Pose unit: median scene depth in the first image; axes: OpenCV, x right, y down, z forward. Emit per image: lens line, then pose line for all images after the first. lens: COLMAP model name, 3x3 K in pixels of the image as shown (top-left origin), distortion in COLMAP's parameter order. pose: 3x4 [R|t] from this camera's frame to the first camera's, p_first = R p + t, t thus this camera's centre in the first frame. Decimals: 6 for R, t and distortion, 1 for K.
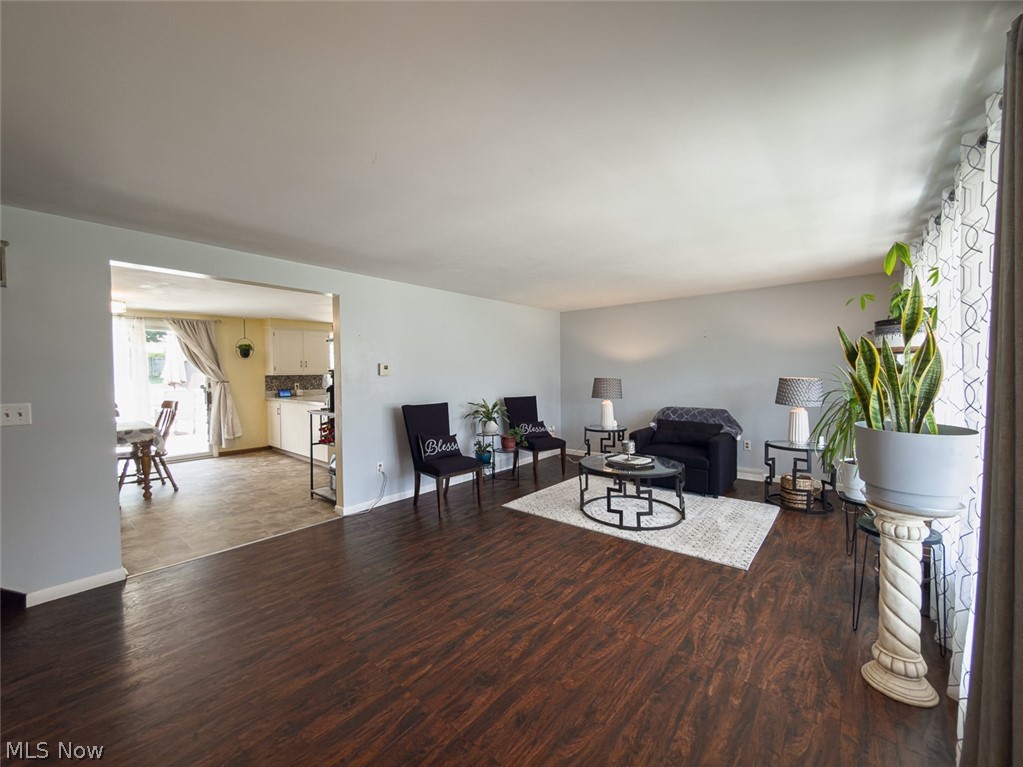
lens RADIAL K [[411.9, 0, 511.6], [0, 411.9, 383.3], [0, 0, 1]] dist [-0.001100, -0.000356]
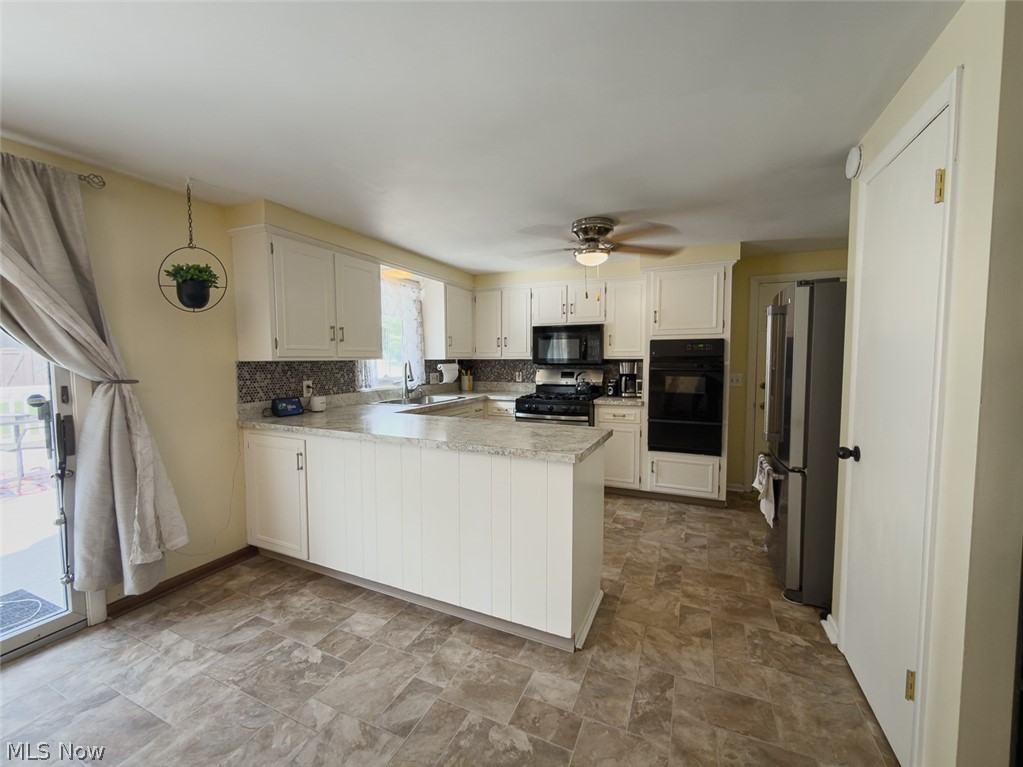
lens RADIAL K [[411.9, 0, 512.7], [0, 411.9, 384.4], [0, 0, 1]] dist [-0.001100, -0.000356]
pose [[0.972723, -0.003962, 0.231937, -0.481355], [-0.003885, 0.999436, 0.033366, -0.013189], [-0.231938, -0.033357, 0.972158, 0.626833]]
